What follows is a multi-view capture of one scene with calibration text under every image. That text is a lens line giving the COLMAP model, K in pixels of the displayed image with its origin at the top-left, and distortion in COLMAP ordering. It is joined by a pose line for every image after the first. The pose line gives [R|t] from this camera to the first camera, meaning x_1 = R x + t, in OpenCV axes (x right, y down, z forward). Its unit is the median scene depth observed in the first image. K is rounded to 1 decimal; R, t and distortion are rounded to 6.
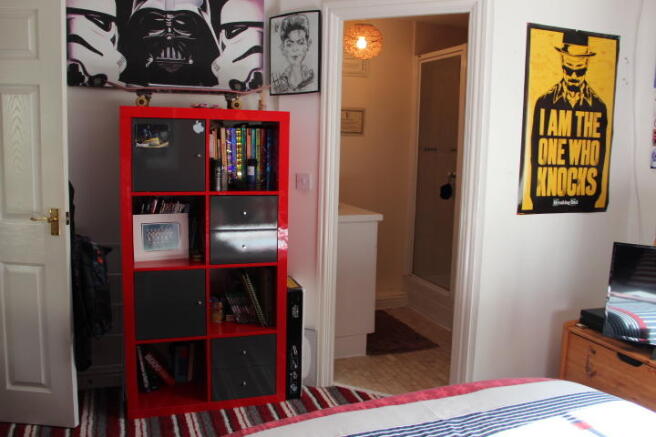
lens RADIAL K [[594.2, 0, 327.4], [0, 594.2, 239.1], [0, 0, 1]] dist [-0.012339, -0.011087]
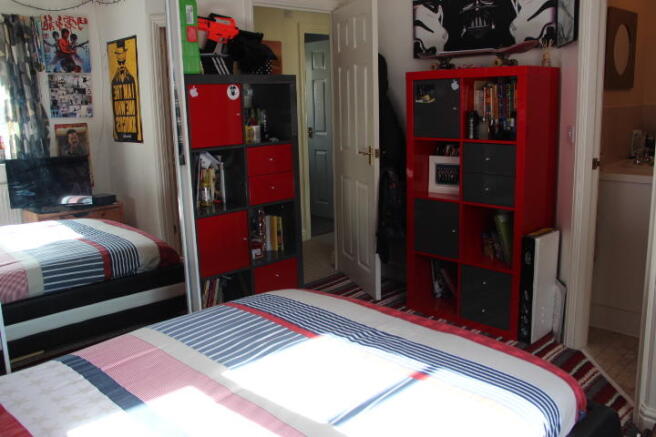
lens RADIAL K [[576.2, 0, 328.0], [0, 576.2, 218.5], [0, 0, 1]] dist [-0.037320, 0.012461]
pose [[0.436083, 0.154080, -0.886618, 0.701377], [-0.111123, 0.986913, 0.116854, -0.027065], [0.893019, 0.047566, 0.447497, 0.245234]]
